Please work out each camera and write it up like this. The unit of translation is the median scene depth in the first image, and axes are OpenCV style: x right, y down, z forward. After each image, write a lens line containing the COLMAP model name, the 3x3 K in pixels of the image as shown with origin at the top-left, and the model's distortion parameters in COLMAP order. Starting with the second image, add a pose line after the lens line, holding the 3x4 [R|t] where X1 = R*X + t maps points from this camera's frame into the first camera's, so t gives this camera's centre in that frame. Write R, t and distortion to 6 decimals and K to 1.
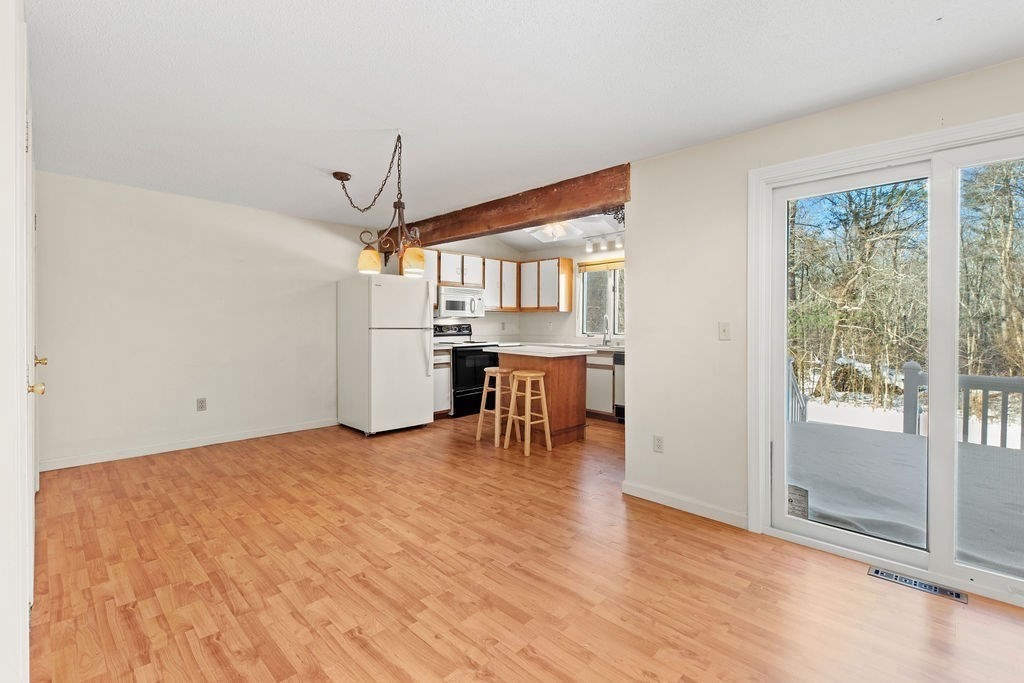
lens RADIAL K [[452.2, 0, 510.3], [0, 452.2, 334.3], [0, 0, 1]] dist [-0.001509, -0.000758]
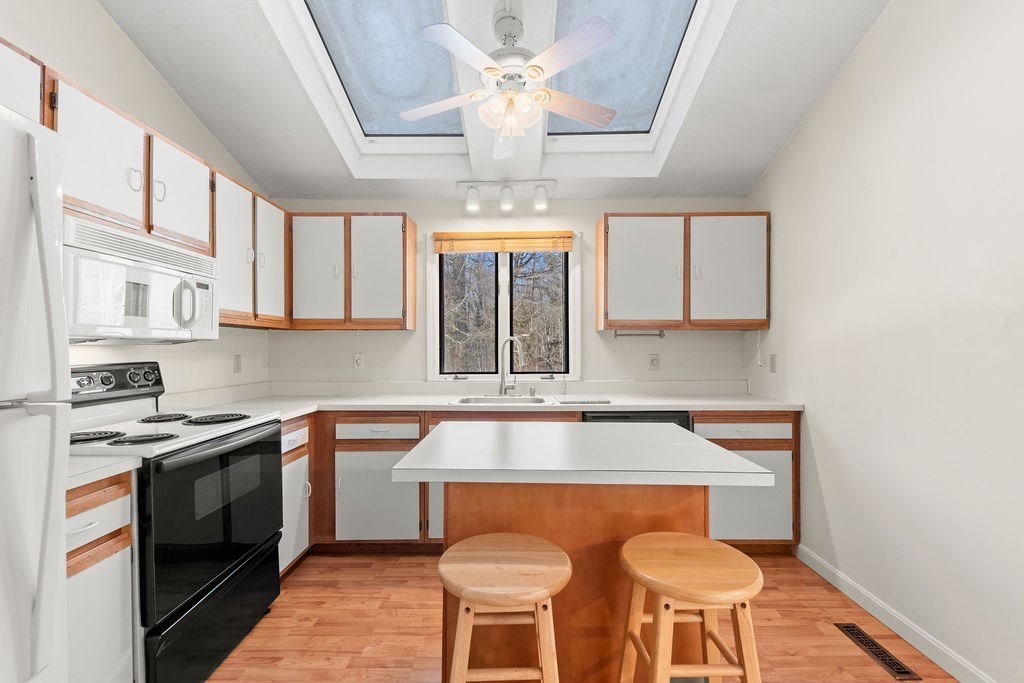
lens RADIAL K [[452.2, 0, 517.6], [0, 452.2, 345.4], [0, 0, 1]] dist [-0.001509, -0.000758]
pose [[0.702922, 0.000986, 0.711266, -0.140281], [0.023032, 0.999443, -0.024147, -0.020596], [-0.710894, 0.033355, 0.702508, 0.597214]]
